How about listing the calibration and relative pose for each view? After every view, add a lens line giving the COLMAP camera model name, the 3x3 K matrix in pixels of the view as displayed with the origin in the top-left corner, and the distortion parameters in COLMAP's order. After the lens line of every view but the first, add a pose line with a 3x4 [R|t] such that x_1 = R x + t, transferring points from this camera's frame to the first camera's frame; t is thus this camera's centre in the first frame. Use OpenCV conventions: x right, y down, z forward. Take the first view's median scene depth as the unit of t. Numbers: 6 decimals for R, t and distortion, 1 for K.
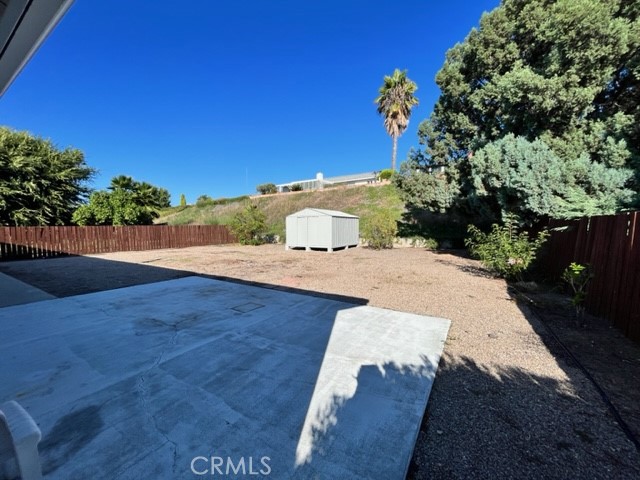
lens RADIAL K [[258.9, 0, 316.2], [0, 258.9, 239.5], [0, 0, 1]] dist [-0.000932, 0.000035]
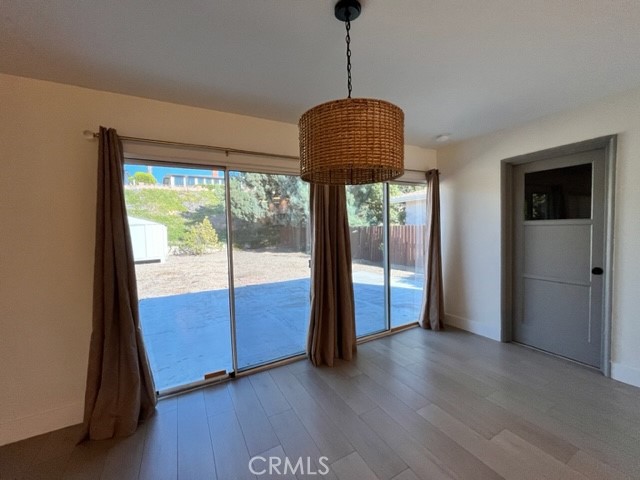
lens RADIAL K [[258.9, 0, 316.2], [0, 258.9, 239.5], [0, 0, 1]] dist [-0.000932, 0.000035]
pose [[0.505994, -0.051415, 0.861003, -0.487551], [0.068659, 0.997455, 0.019214, -0.015782], [-0.859800, 0.049393, 0.508236, 0.040547]]
